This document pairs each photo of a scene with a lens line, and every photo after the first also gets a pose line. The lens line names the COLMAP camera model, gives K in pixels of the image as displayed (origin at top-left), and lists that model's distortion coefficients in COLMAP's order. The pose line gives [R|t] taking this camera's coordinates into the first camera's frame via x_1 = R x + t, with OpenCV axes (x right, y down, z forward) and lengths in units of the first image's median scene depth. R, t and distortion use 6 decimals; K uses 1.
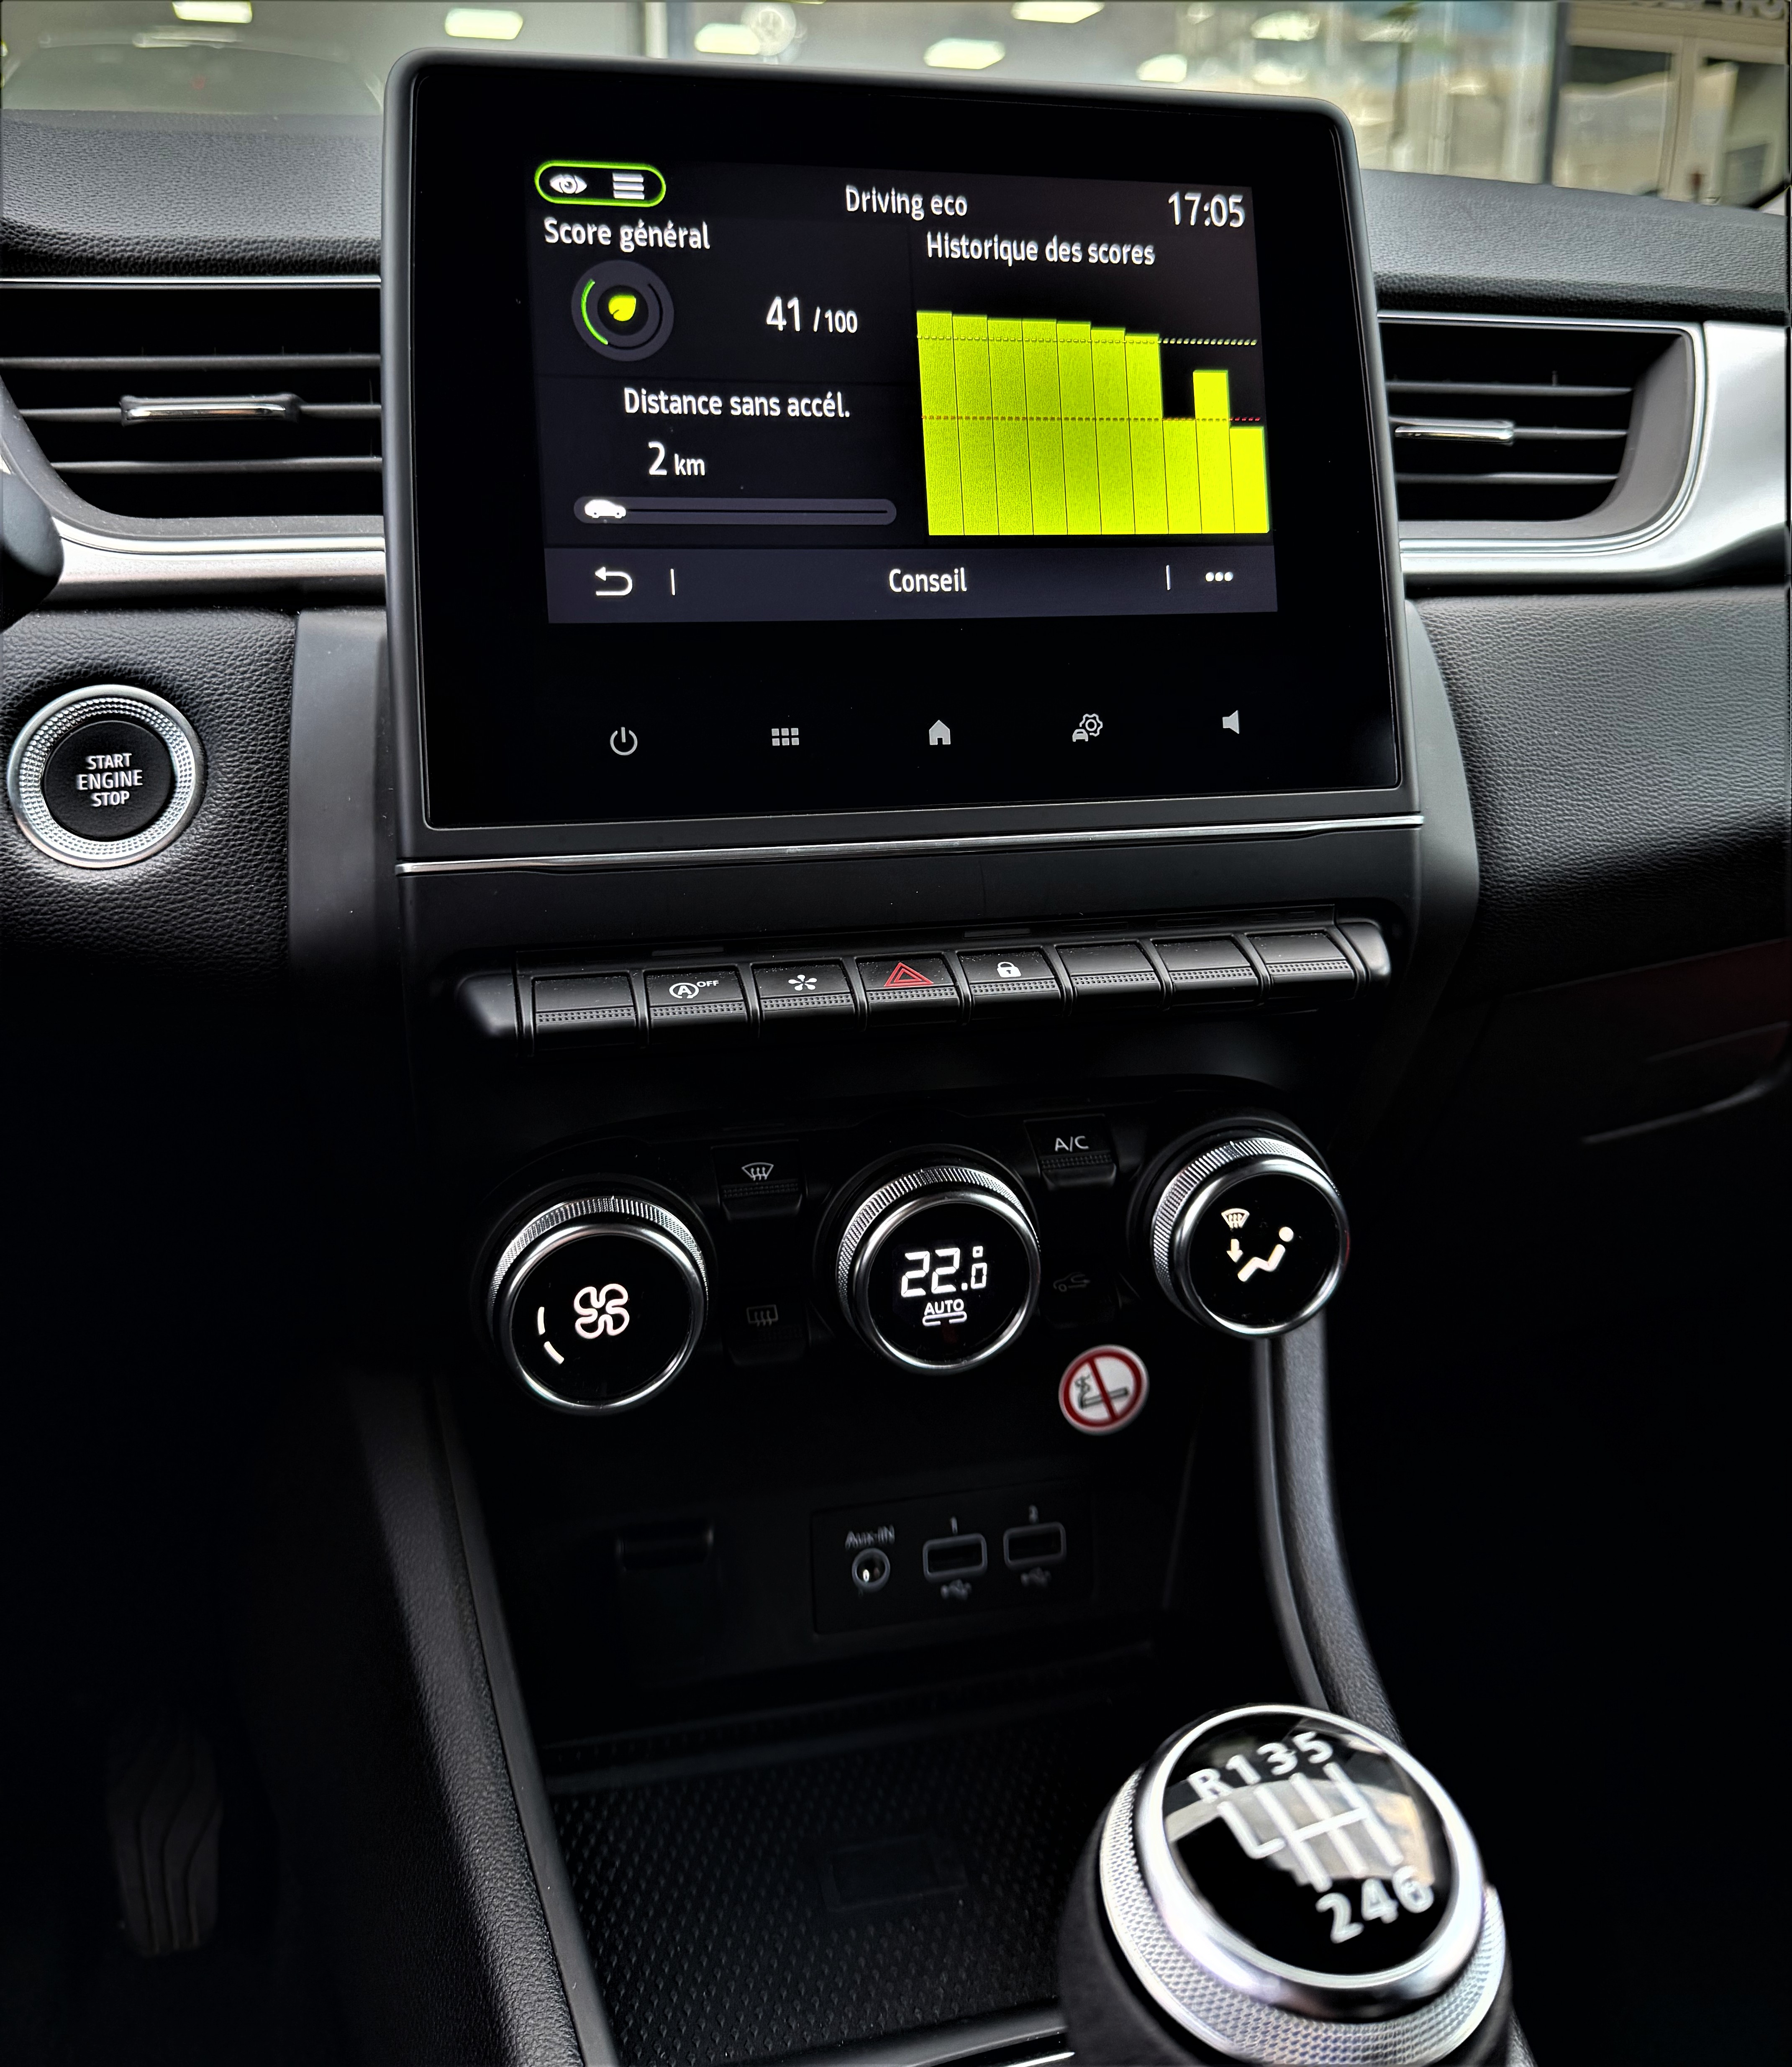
lens RADIAL K [[1681.6, 0, 894.8], [0, 1681.6, 874.8], [0, 0, 1]] dist [0.104536, -0.182652]
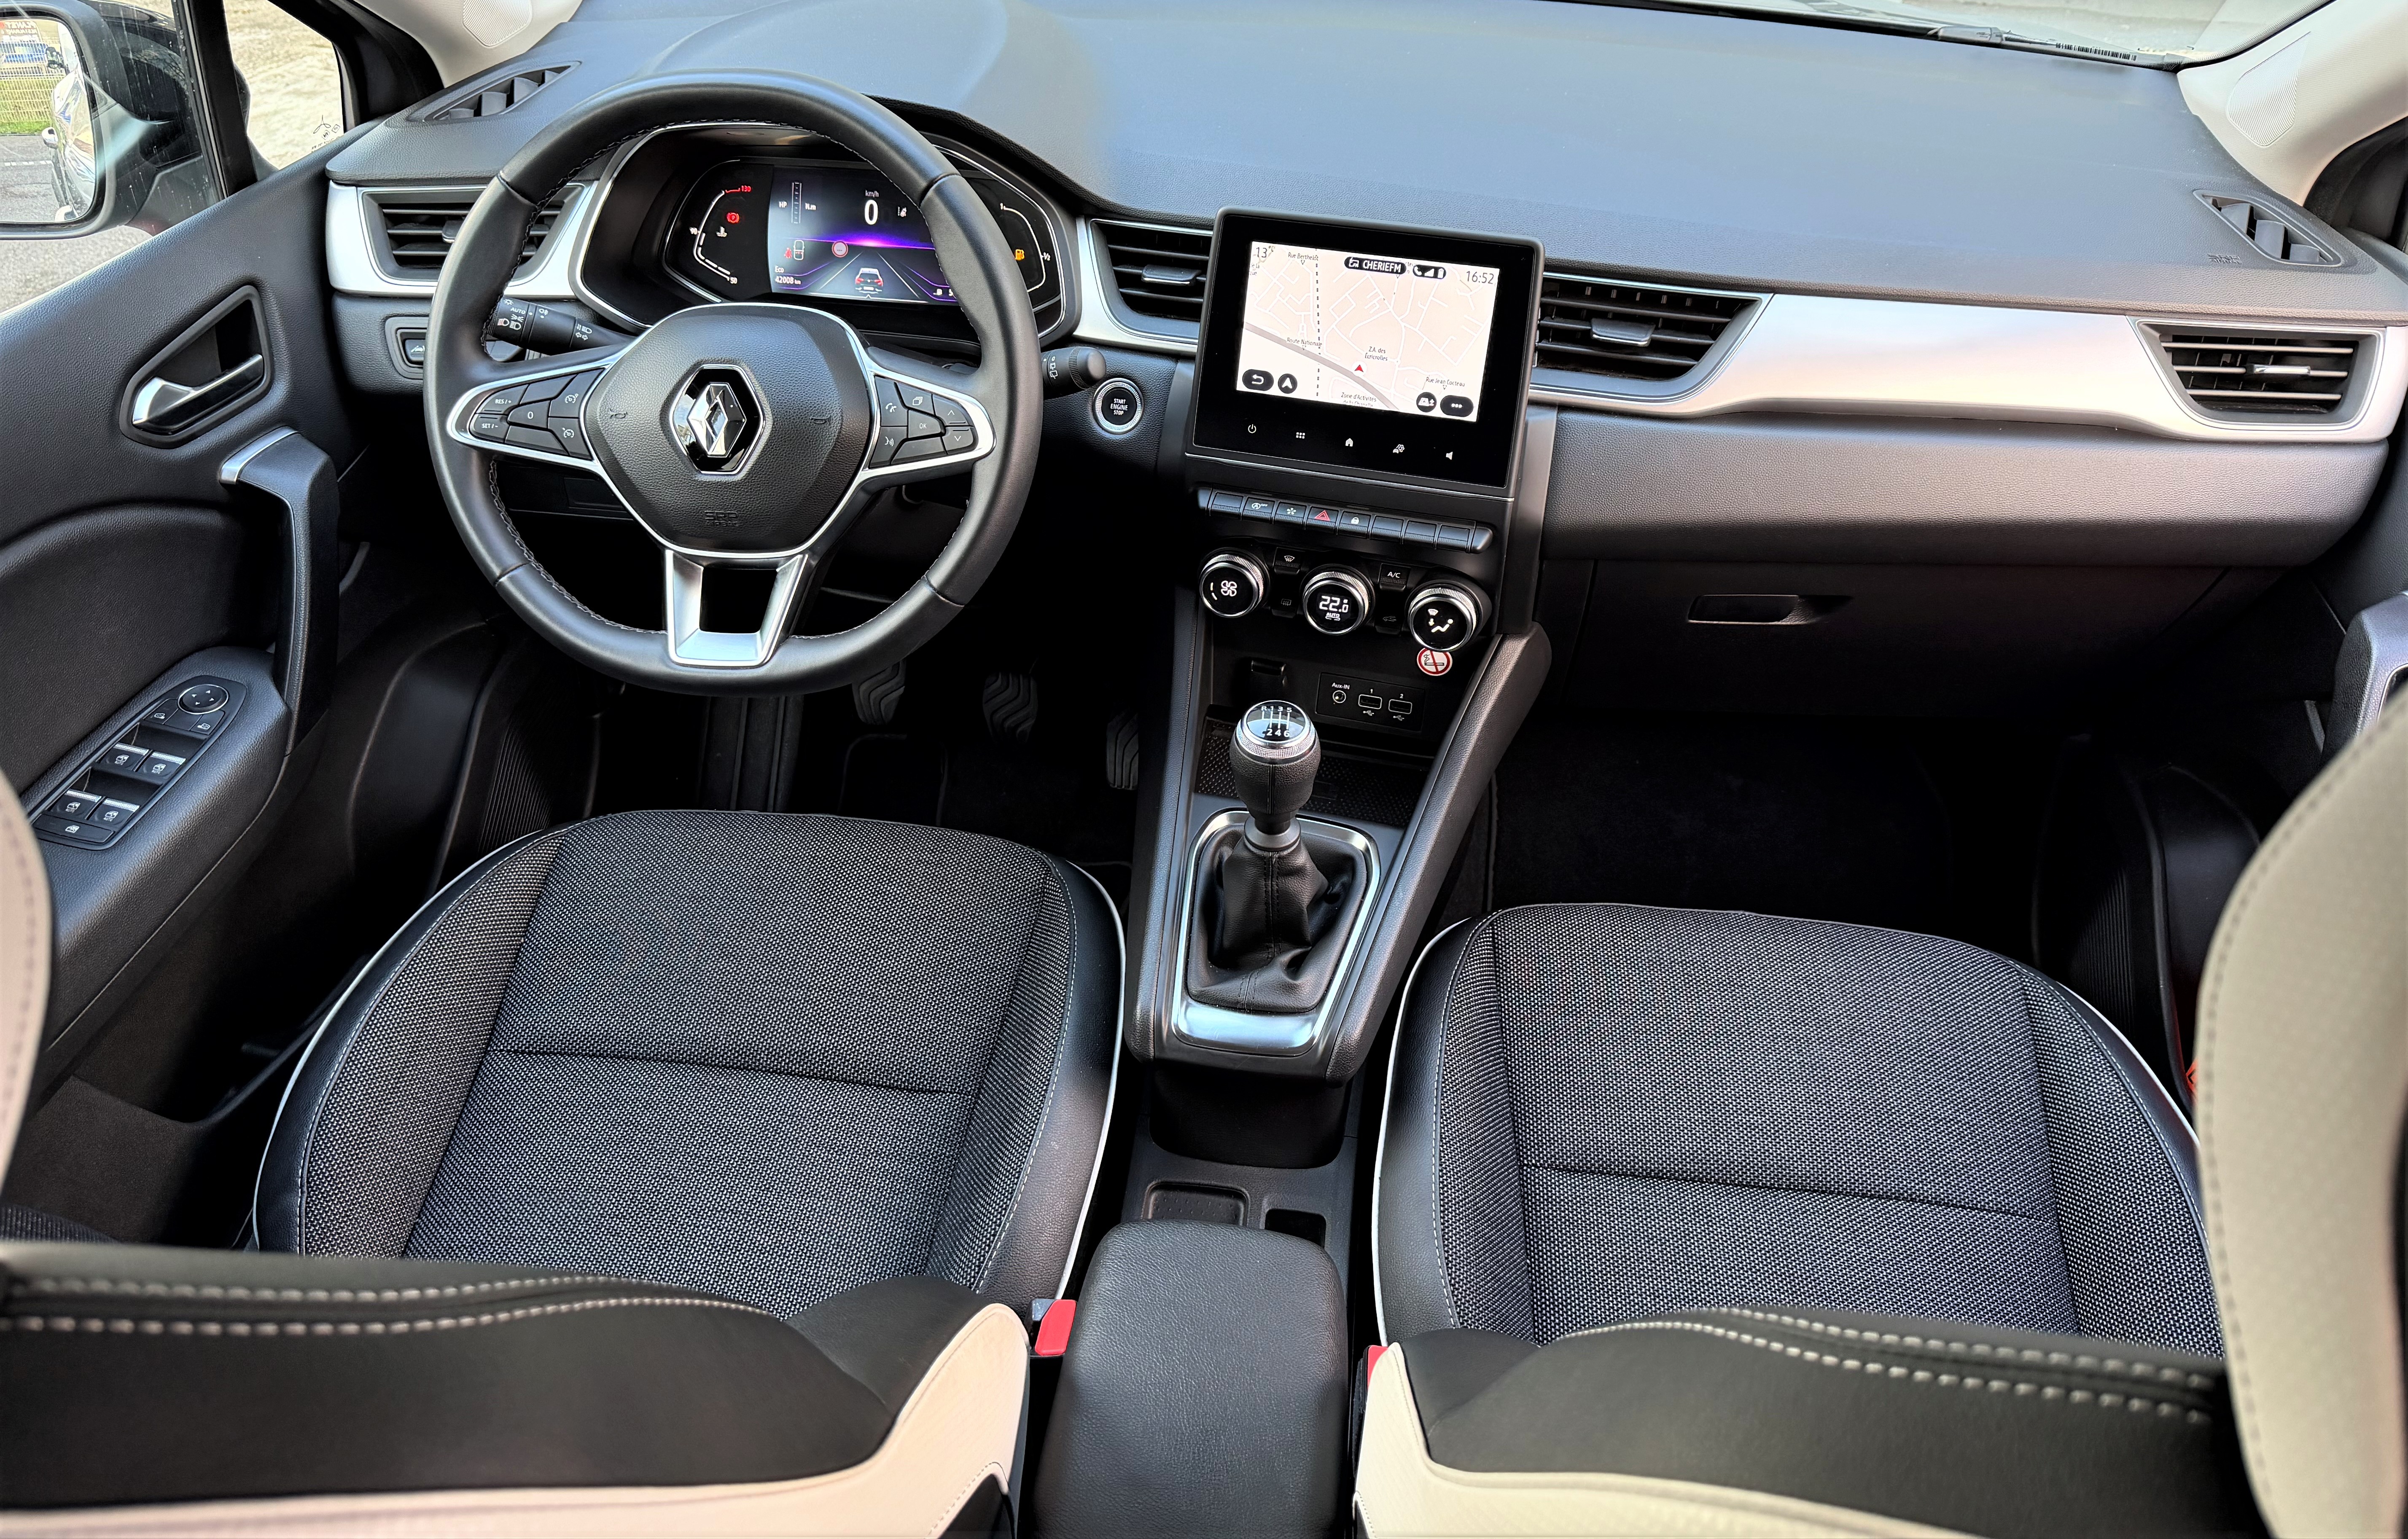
lens RADIAL K [[1703.1, 0, 1202.3], [0, 1703.1, 713.2], [0, 0, 1]] dist [0.003018, -0.000973]
pose [[0.881279, 0.283253, -0.378307, 1.070645], [-0.131900, 0.916094, 0.378649, -0.746853], [0.453818, -0.283796, 0.844695, -1.843807]]
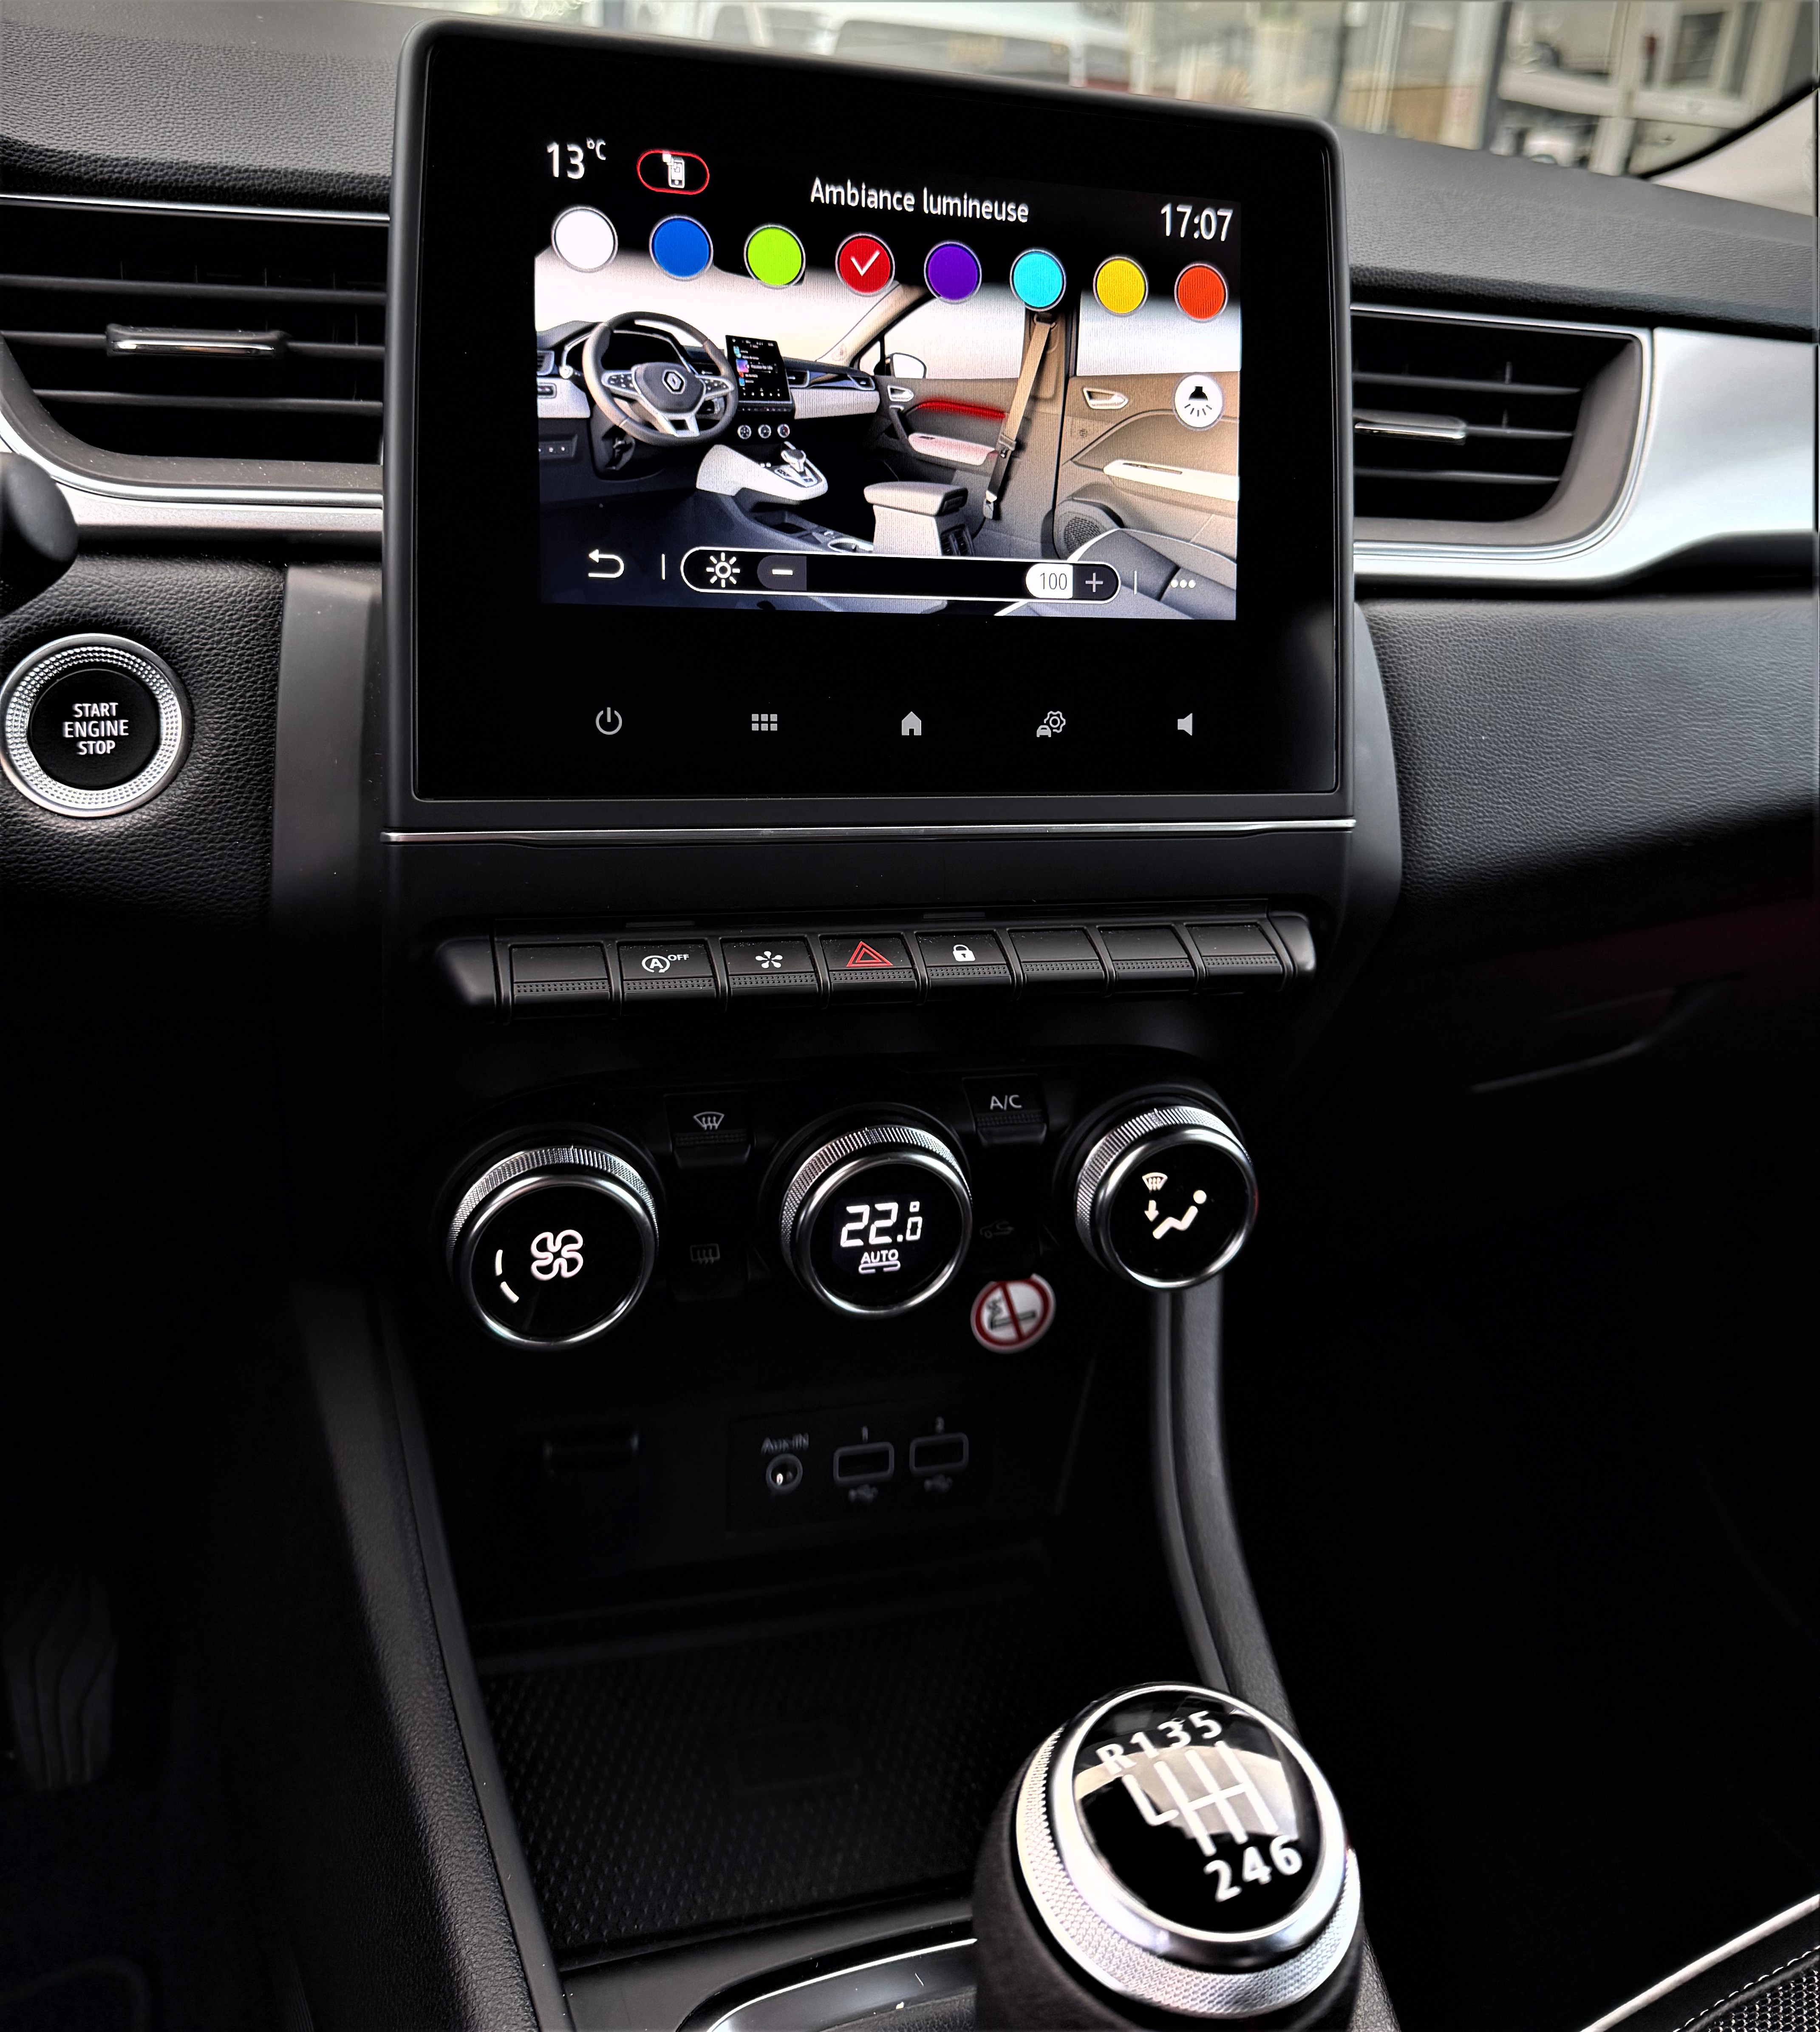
lens RADIAL K [[1710.1, 0, 901.6], [0, 1710.1, 810.9], [0, 0, 1]] dist [0.113621, -0.204490]
pose [[0.996303, 0.055956, 0.065191, -0.043374], [-0.060238, 0.996020, 0.065690, -0.095222], [-0.061256, -0.069374, 0.995708, -0.056107]]
